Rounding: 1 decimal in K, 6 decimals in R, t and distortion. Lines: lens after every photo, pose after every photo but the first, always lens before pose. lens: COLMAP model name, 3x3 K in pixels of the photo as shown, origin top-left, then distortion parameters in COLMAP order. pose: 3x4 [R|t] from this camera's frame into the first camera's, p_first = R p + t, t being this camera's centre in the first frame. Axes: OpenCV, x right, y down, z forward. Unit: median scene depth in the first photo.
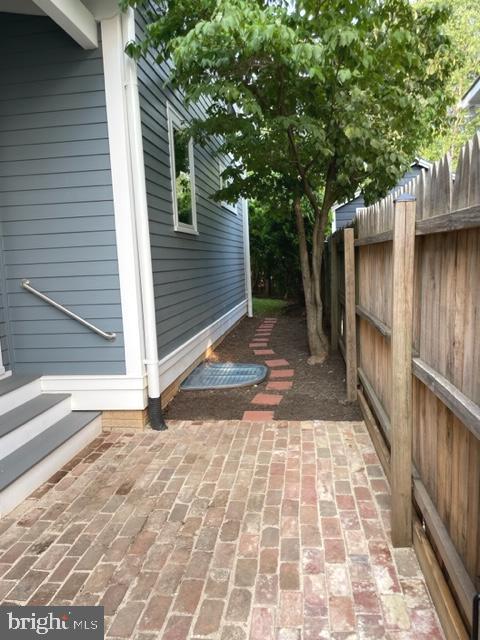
lens RADIAL K [[491.0, 0, 240.0], [0, 491.0, 320.0], [0, 0, 1]] dist [0.090079, -0.127072]
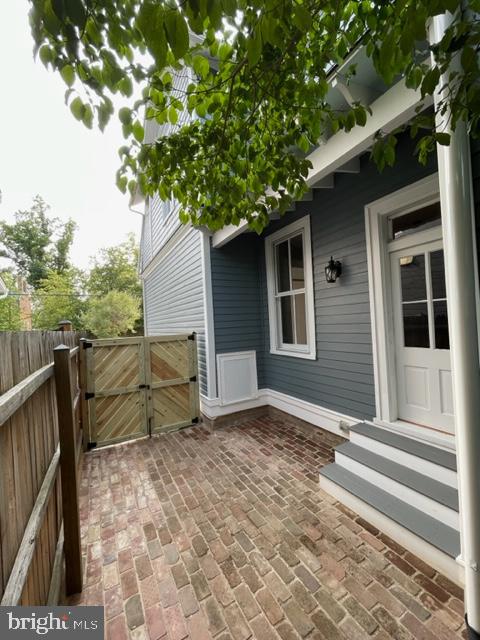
lens RADIAL K [[263.3, 0, 241.5], [0, 263.3, 320.9], [0, 0, 1]] dist [-0.011256, 0.008804]
pose [[-0.802908, 0.076889, -0.591124, 0.225744], [0.012774, 0.993638, 0.111895, -0.261994], [0.595966, 0.082290, -0.798782, 1.251892]]
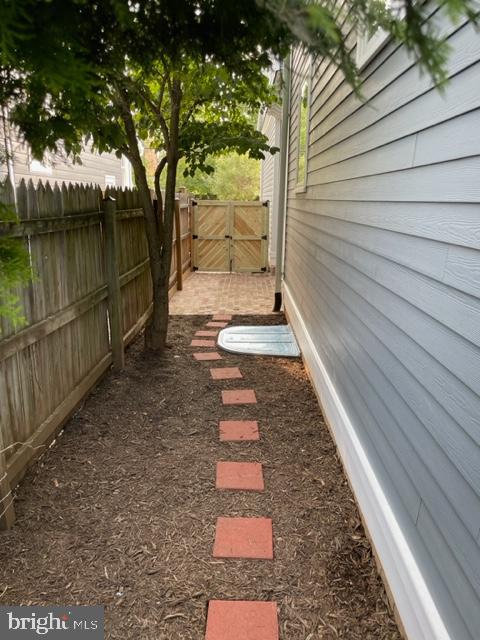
lens RADIAL K [[491.0, 0, 240.0], [0, 491.0, 320.0], [0, 0, 1]] dist [0.090079, -0.127072]
pose [[-0.993554, 0.055407, -0.098894, 0.168980], [0.016312, 0.933209, 0.358963, -0.479968], [0.112177, 0.355036, -0.928098, 3.223575]]
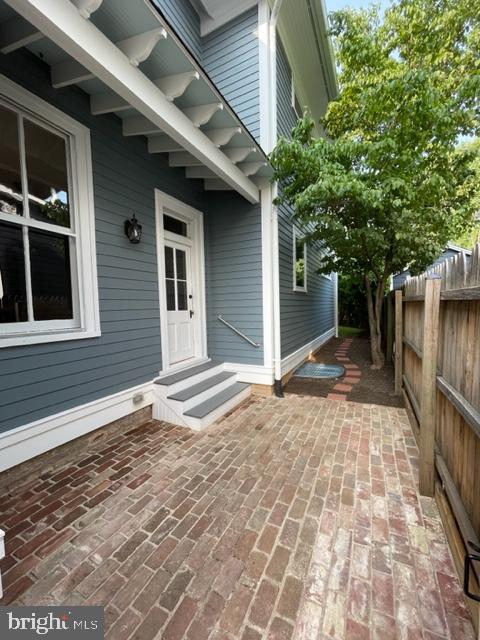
lens RADIAL K [[263.3, 0, 241.5], [0, 263.3, 320.9], [0, 0, 1]] dist [-0.011256, 0.008804]
pose [[0.944085, 0.039514, -0.327325, 0.016641], [-0.056645, 0.997469, -0.042966, -0.018148], [0.324799, 0.059105, 0.943935, -0.001703]]
